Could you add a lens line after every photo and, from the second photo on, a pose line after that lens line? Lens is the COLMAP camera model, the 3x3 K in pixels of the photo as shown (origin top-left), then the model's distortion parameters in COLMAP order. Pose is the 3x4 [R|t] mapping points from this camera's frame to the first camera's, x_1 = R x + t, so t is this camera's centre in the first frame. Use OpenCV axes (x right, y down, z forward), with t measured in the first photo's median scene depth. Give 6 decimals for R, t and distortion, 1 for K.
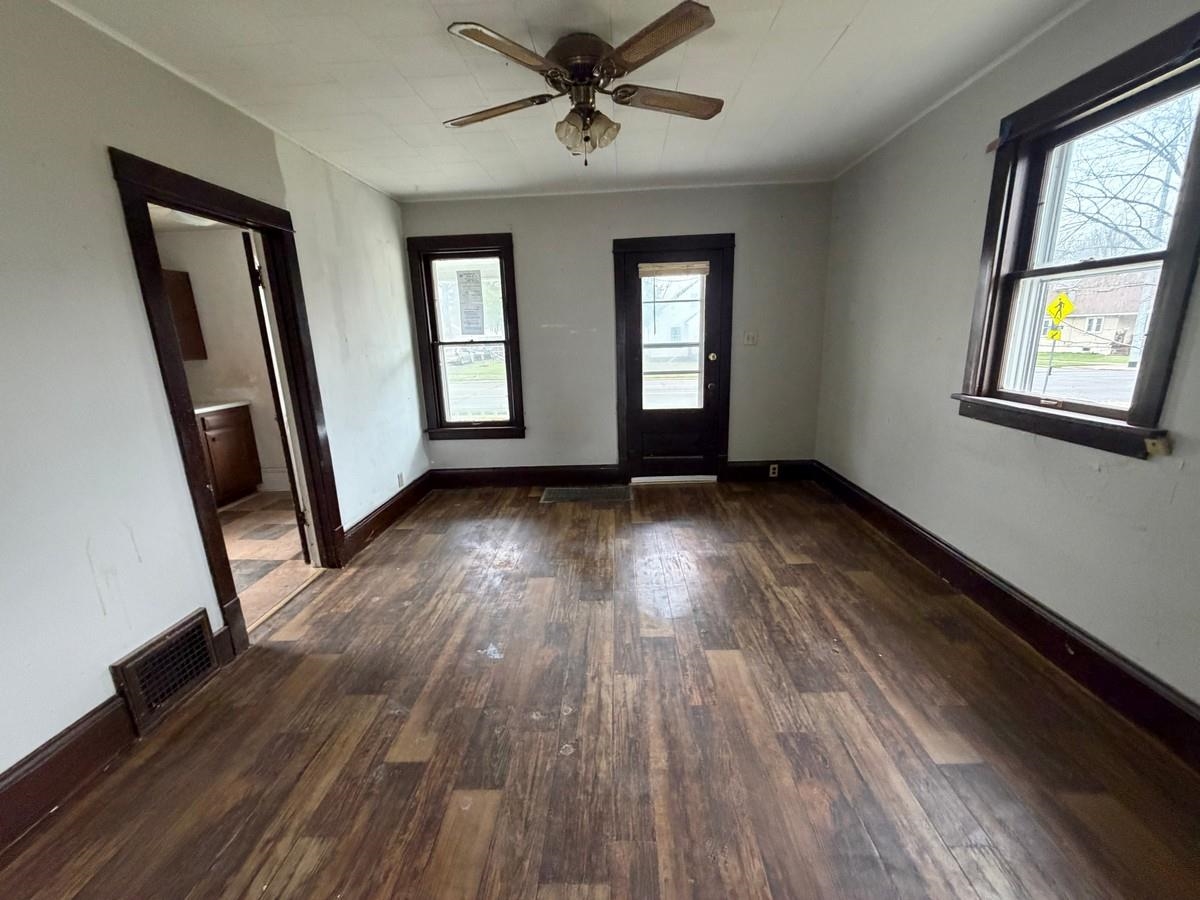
lens RADIAL K [[477.2, 0, 601.8], [0, 477.2, 445.9], [0, 0, 1]] dist [0.002213, 0.000081]
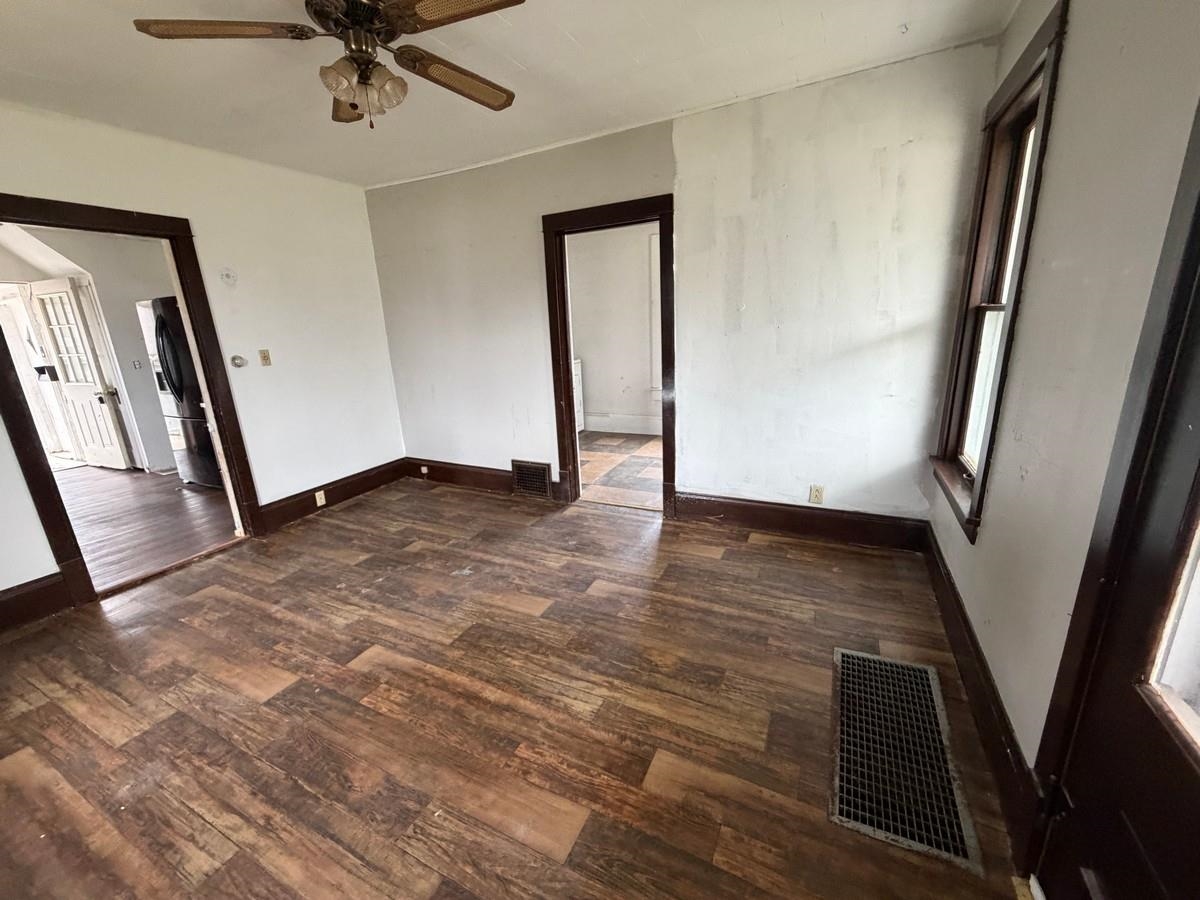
lens RADIAL K [[477.2, 0, 603.8], [0, 477.2, 456.3], [0, 0, 1]] dist [0.002213, 0.000081]
pose [[-0.409859, 0.299060, -0.861730, 0.608232], [-0.146575, 0.910855, 0.385823, -0.394358], [0.900295, 0.284441, -0.329487, 1.601170]]
